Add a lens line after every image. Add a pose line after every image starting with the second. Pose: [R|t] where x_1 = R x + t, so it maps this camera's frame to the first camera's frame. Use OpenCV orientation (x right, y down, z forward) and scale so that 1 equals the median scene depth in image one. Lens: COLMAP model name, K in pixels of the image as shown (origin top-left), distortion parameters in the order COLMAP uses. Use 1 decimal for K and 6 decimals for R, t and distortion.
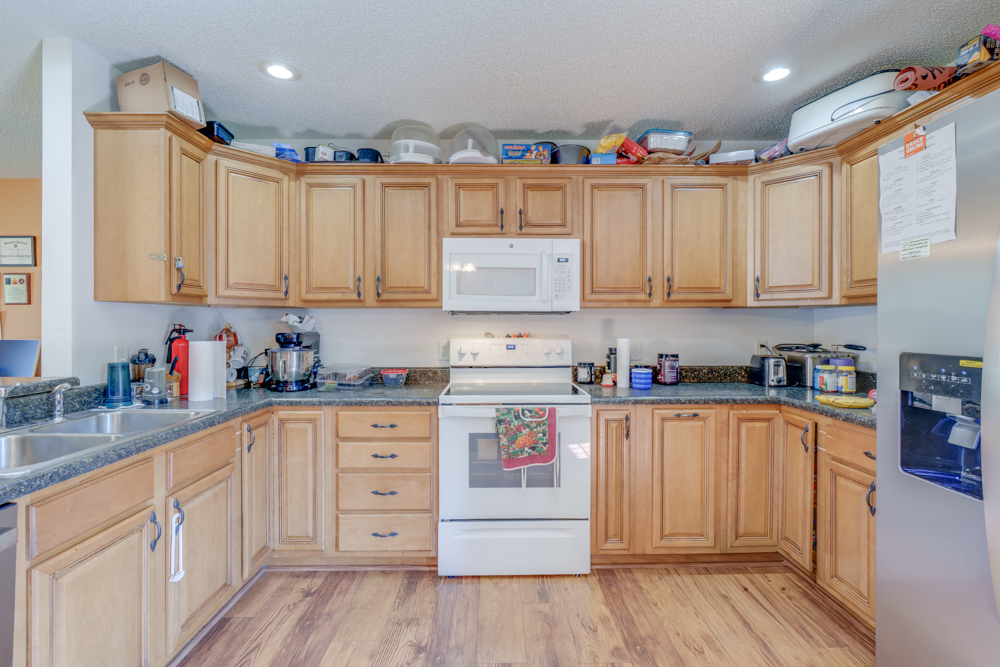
lens RADIAL K [[453.4, 0, 503.7], [0, 453.4, 328.9], [0, 0, 1]] dist [-0.003228, -0.000653]
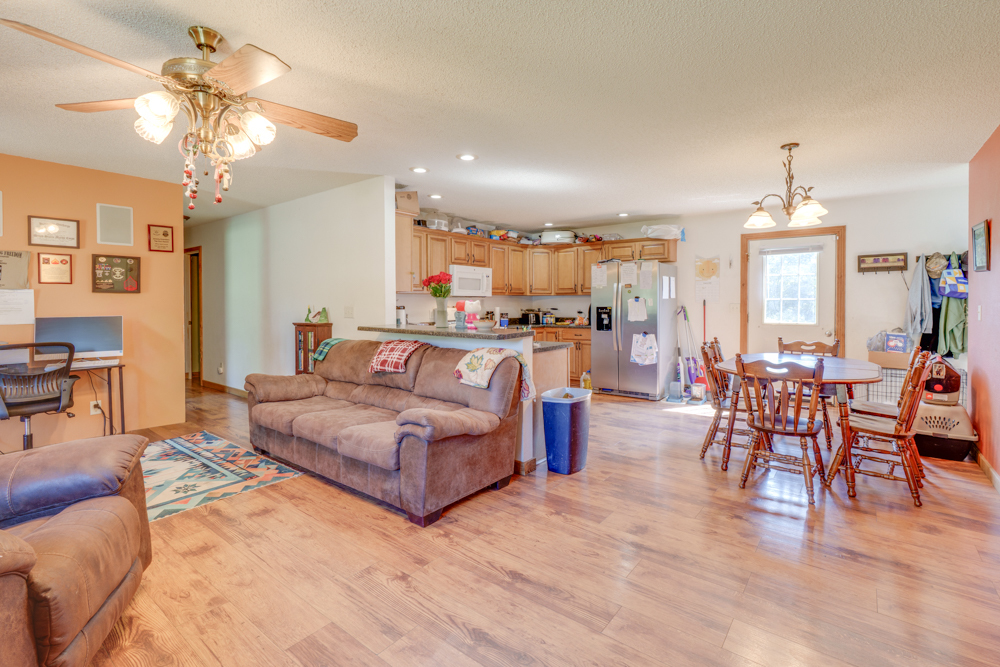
lens RADIAL K [[453.4, 0, 511.5], [0, 453.4, 308.9], [0, 0, 1]] dist [-0.003228, -0.000653]
pose [[0.618622, -0.012801, 0.785584, -1.760174], [0.010497, 0.999913, 0.008028, 0.009615], [-0.785619, 0.003280, 0.618702, -0.664782]]
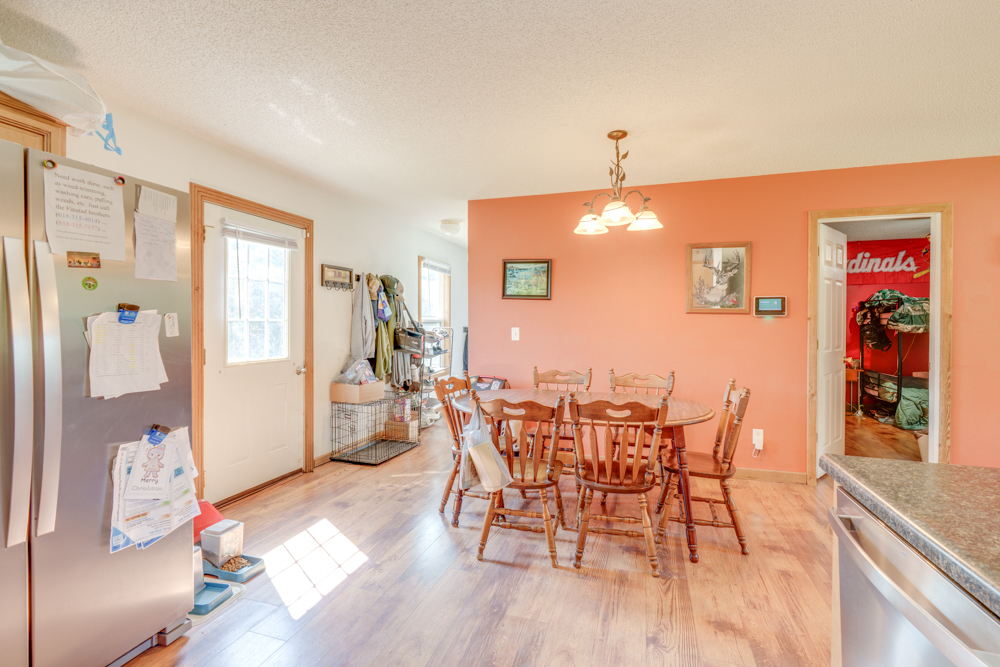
lens RADIAL K [[453.4, 0, 493.7], [0, 453.4, 327.3], [0, 0, 1]] dist [-0.003228, -0.000653]
pose [[-0.946719, -0.003350, 0.322044, -0.267241], [0.002097, 0.999861, 0.016566, -0.004000], [-0.322054, 0.016358, -0.946580, 0.658407]]
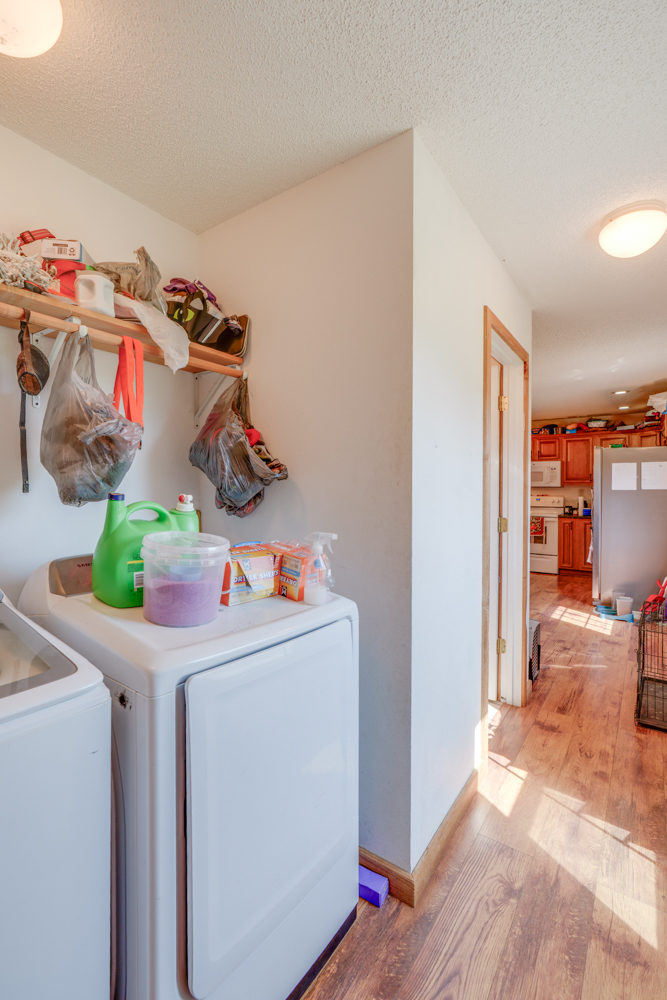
lens RADIAL K [[453.4, 0, 327.9], [0, 453.4, 495.7], [0, 0, 1]] dist [-0.003228, -0.000653]
pose [[0.818509, 0.012166, -0.574365, 0.600261], [-0.007760, 0.999919, 0.010123, 0.000220], [0.574441, -0.003829, 0.818537, -2.120513]]
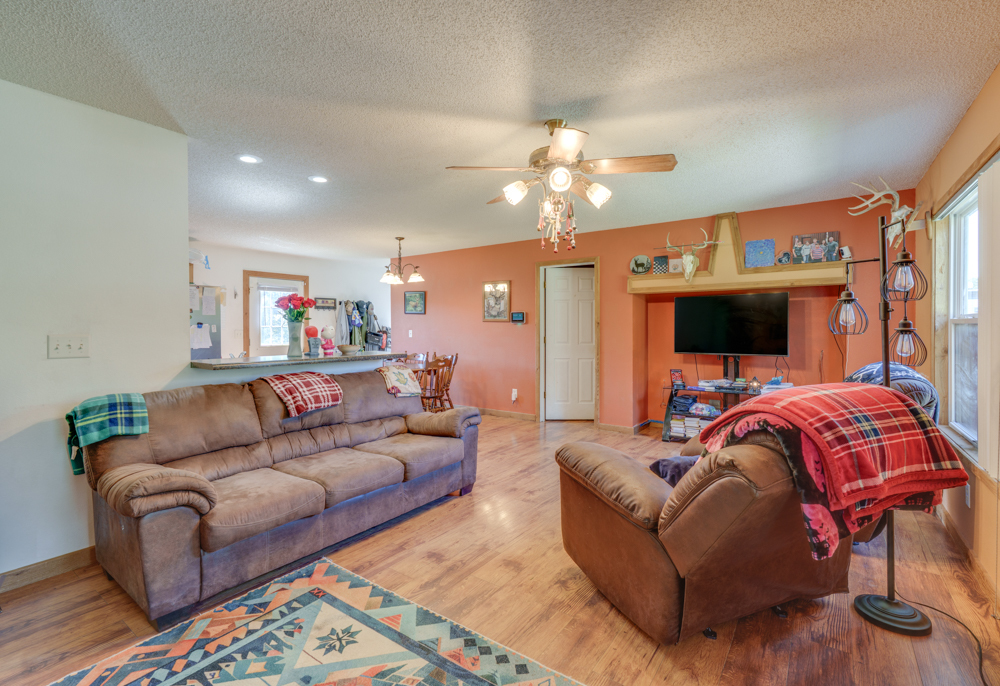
lens RADIAL K [[466.8, 0, 474.1], [0, 466.8, 331.2], [0, 0, 1]] dist [-0.007403, 0.000394]
pose [[-0.785774, -0.003301, 0.618506, -1.976624], [0.007170, 0.999870, 0.014445, -0.008664], [-0.618473, 0.015785, -0.785648, 1.165434]]
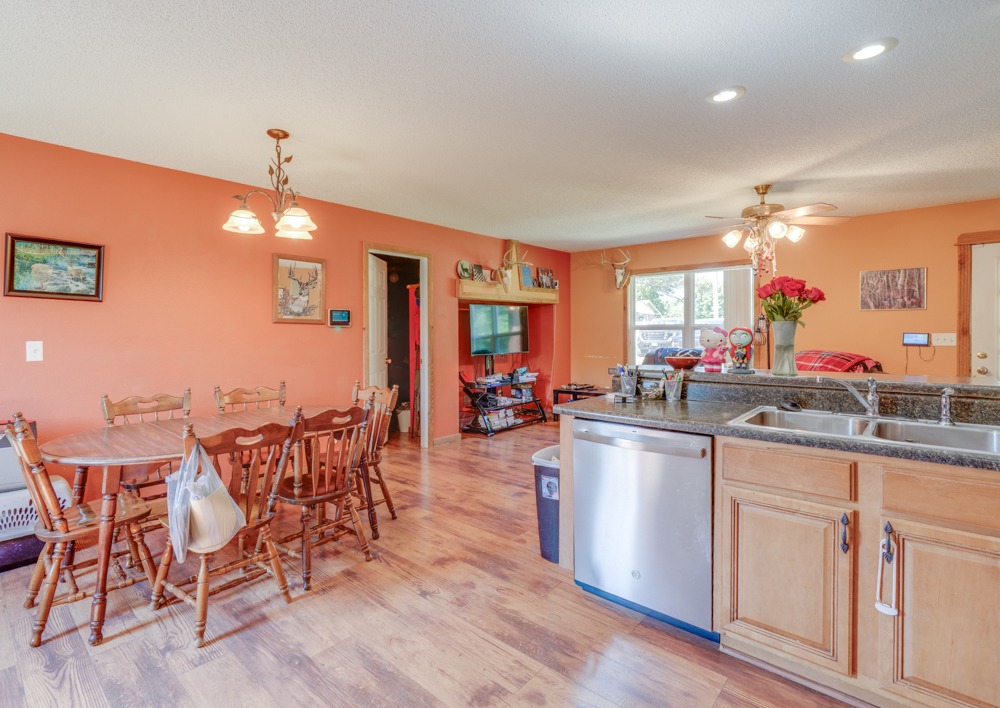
lens RADIAL K [[492.9, 0, 481.1], [0, 492.9, 336.0], [0, 0, 1]] dist [-0.006042, -0.000669]
pose [[-0.681009, 0.010980, -0.732193, 0.318429], [-0.000392, 0.999882, 0.015358, -0.006079], [0.732275, 0.010745, -0.680924, 0.628087]]
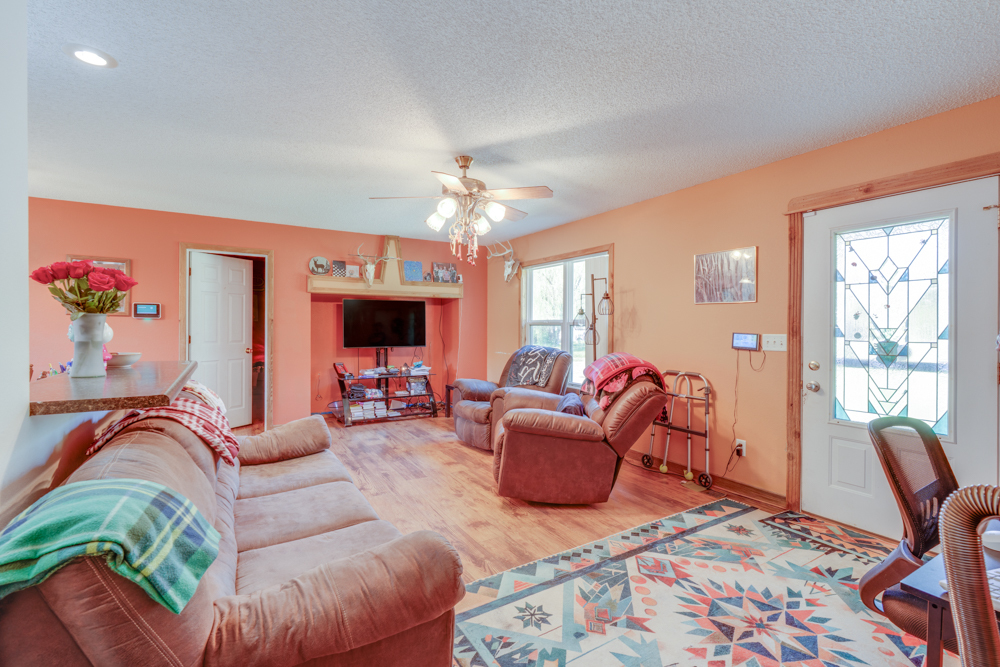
lens RADIAL K [[453.4, 0, 510.3], [0, 453.4, 329.1], [0, 0, 1]] dist [-0.003228, -0.000653]
pose [[-0.857923, -0.002184, -0.513774, -0.939161], [-0.011281, 0.999830, 0.014588, -0.012717], [0.513655, 0.018312, -0.857802, 1.361457]]
